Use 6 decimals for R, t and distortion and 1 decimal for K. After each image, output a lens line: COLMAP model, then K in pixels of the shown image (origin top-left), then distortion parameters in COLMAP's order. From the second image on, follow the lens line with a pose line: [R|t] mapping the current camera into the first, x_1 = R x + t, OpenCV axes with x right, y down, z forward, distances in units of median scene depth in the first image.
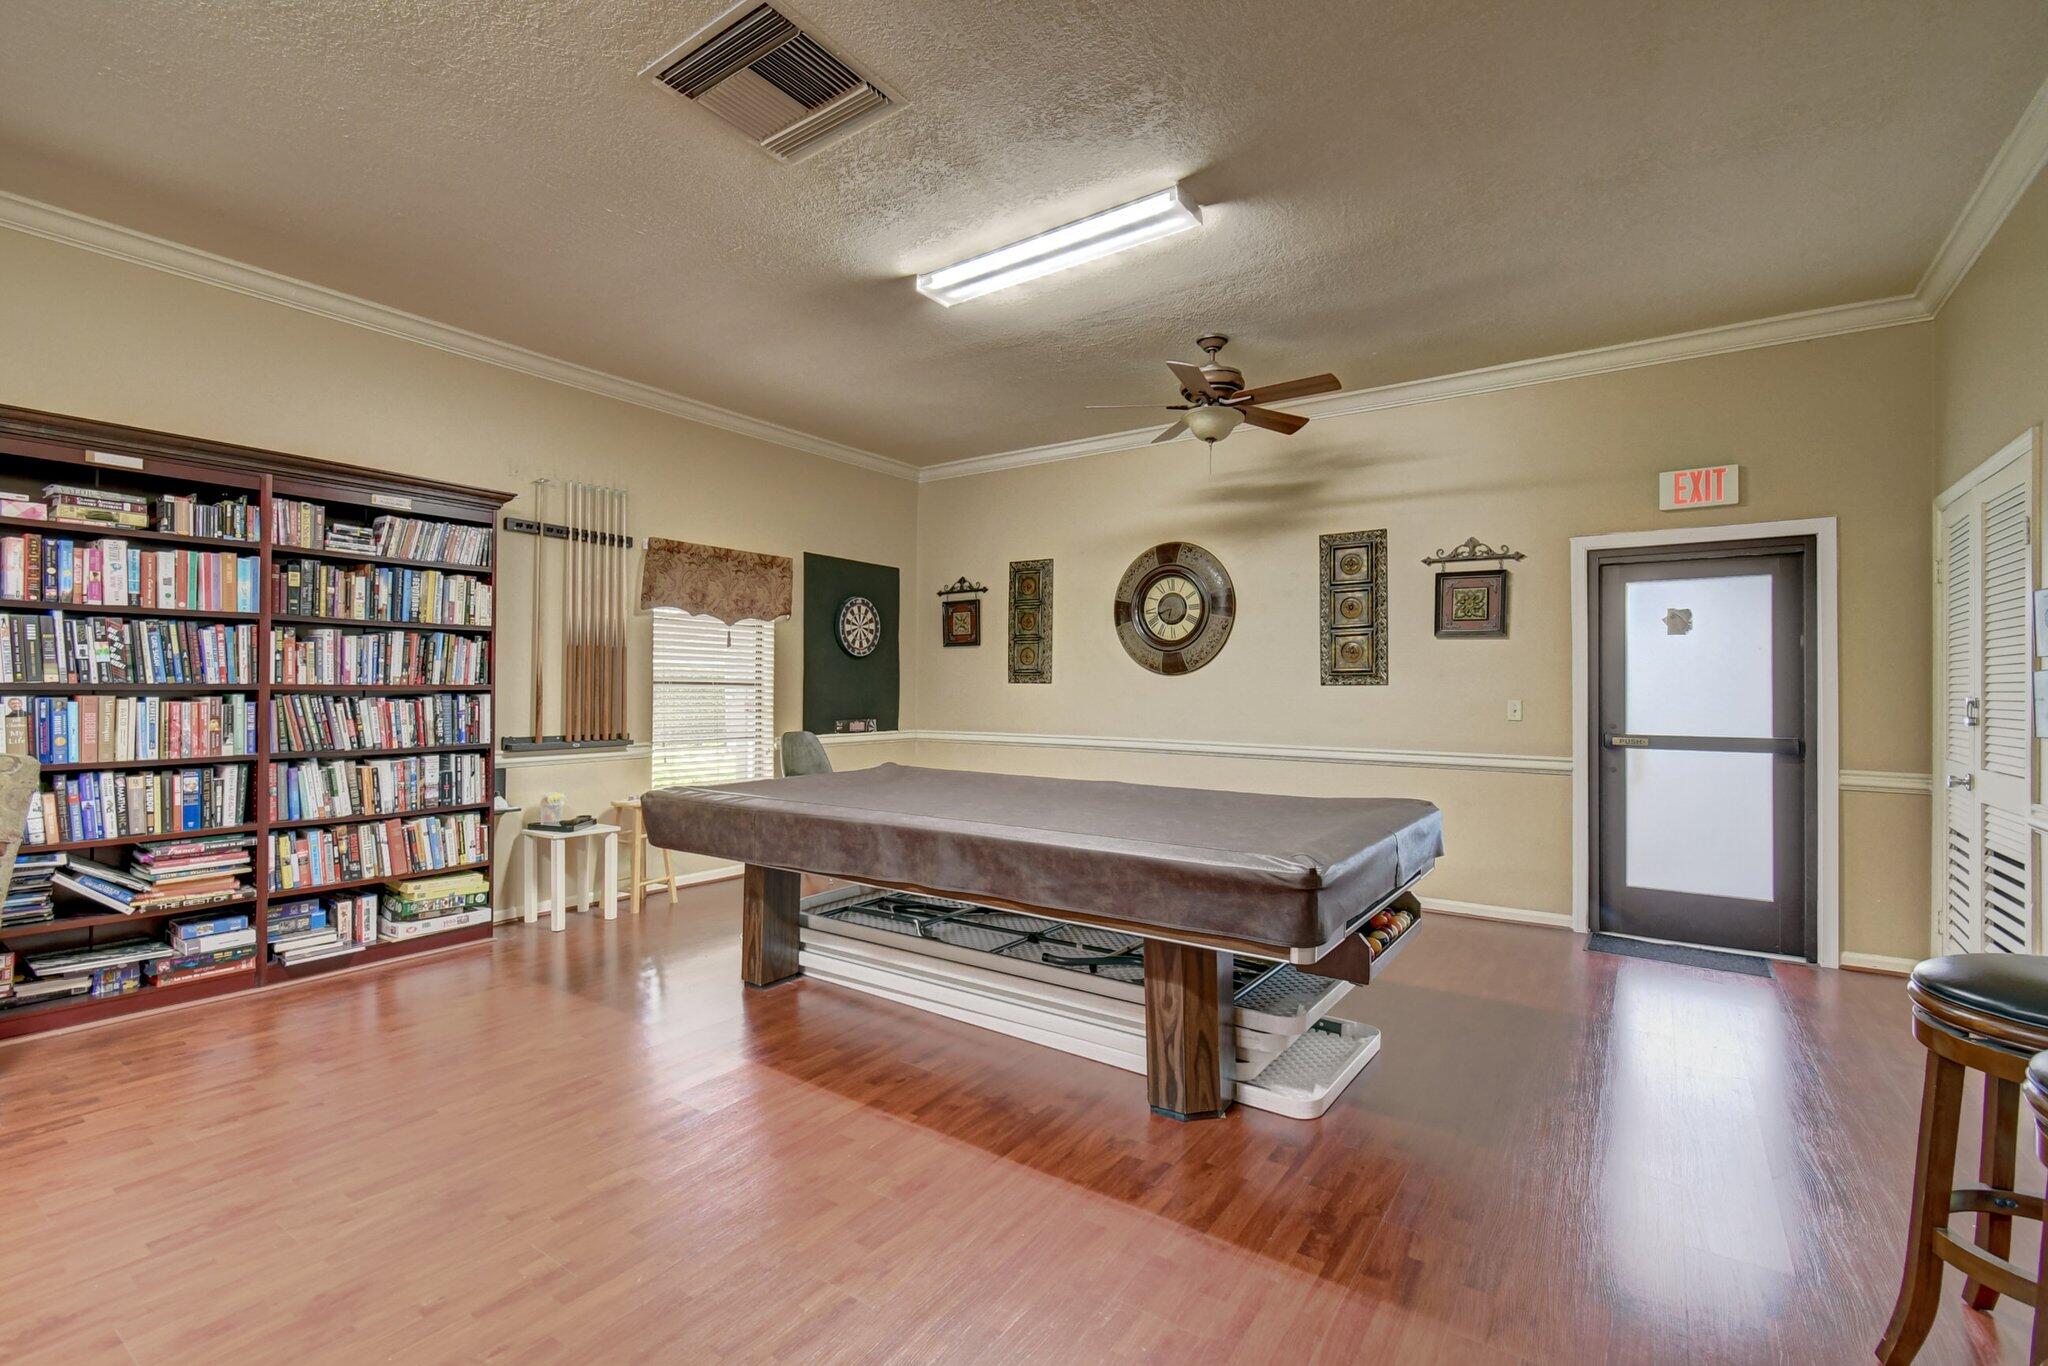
lens RADIAL K [[893.2, 0, 1024.0], [0, 893.2, 683.0], [0, 0, 1]] dist [0.000883, 0.000132]
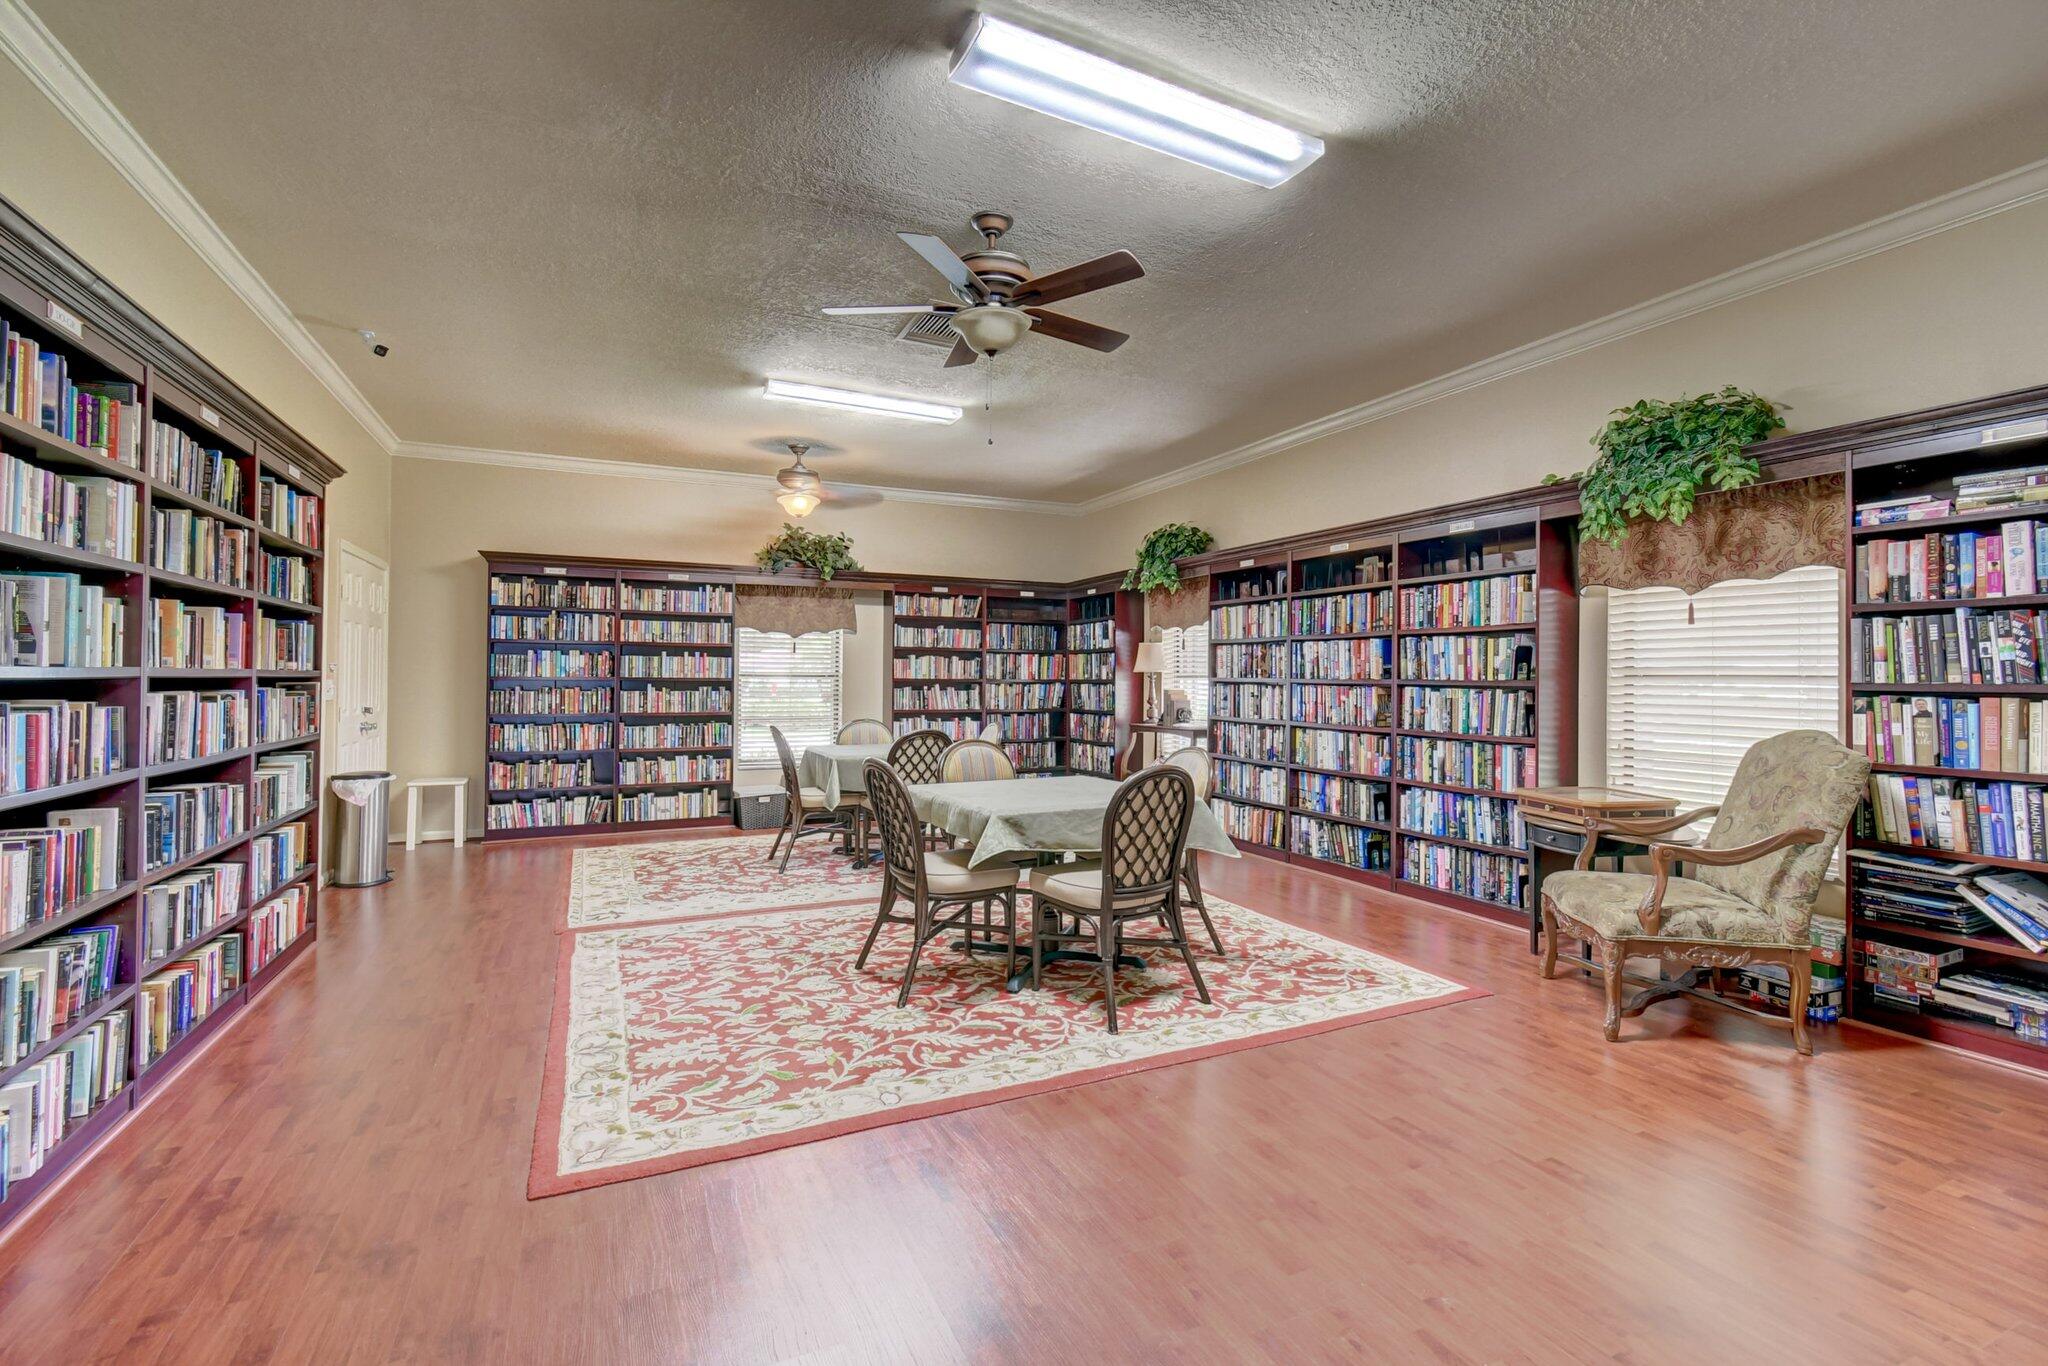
lens RADIAL K [[893.2, 0, 1024.0], [0, 893.2, 683.0], [0, 0, 1]] dist [0.000883, 0.000132]
pose [[-0.488346, -0.011159, -0.872579, 0.233586], [-0.003997, 0.999936, -0.010551, 0.012884], [0.872641, -0.001665, -0.488359, 0.587775]]
